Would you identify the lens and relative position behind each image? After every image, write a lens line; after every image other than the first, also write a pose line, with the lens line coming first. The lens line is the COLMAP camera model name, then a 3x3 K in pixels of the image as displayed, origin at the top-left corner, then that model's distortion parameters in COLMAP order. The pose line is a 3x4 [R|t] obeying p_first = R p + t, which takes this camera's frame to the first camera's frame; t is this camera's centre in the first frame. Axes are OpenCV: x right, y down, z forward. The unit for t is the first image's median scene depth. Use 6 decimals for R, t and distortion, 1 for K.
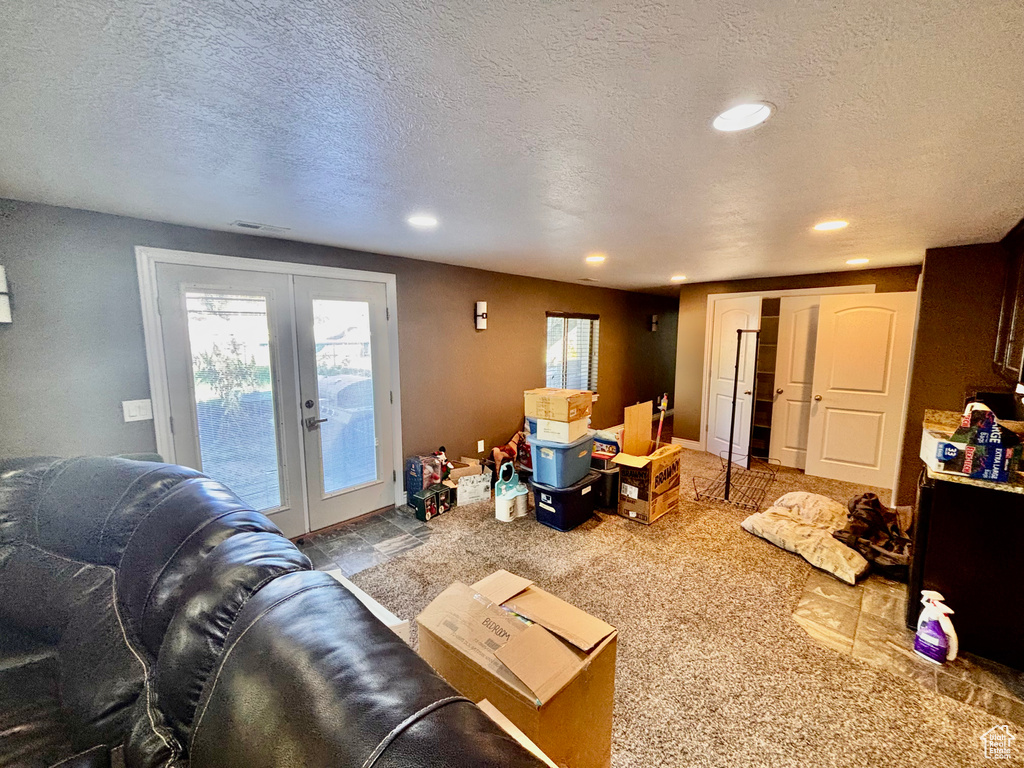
lens RADIAL K [[414.2, 0, 514.7], [0, 414.2, 384.8], [0, 0, 1]] dist [0.000486, -0.000183]
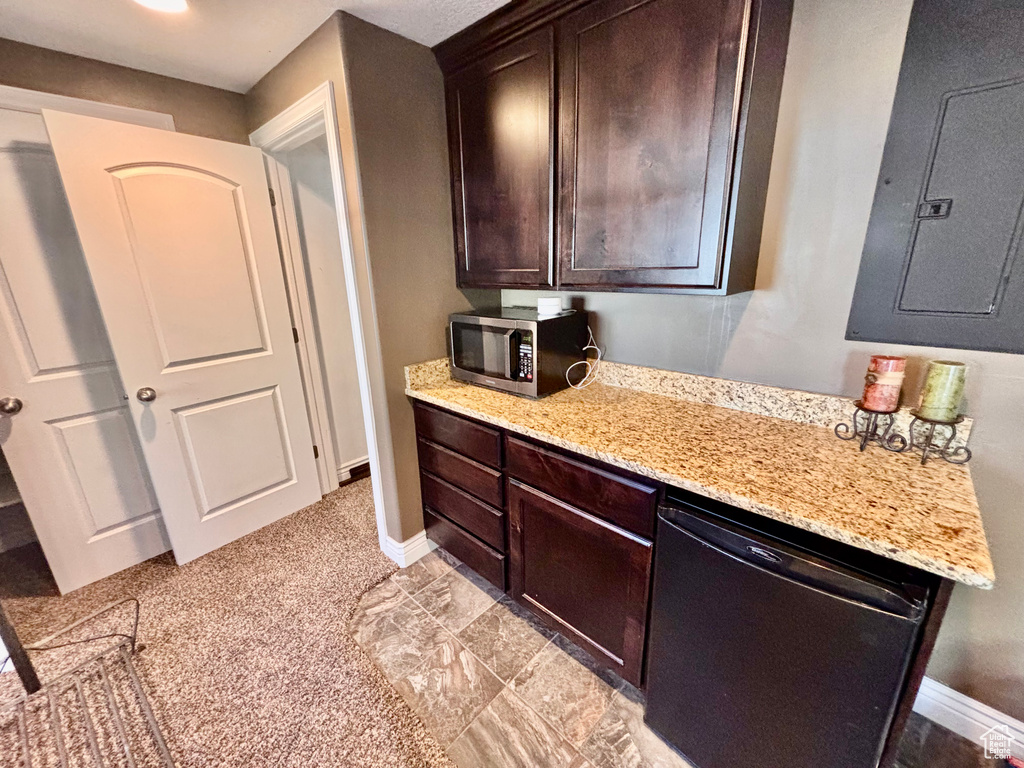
lens RADIAL K [[414.2, 0, 510.4], [0, 414.2, 380.8], [0, 0, 1]] dist [0.000486, -0.000183]
pose [[0.011313, -0.282227, 0.959281, 0.343291], [0.155284, 0.948200, 0.277135, -0.038956], [-0.987805, 0.145826, 0.054552, 0.613099]]
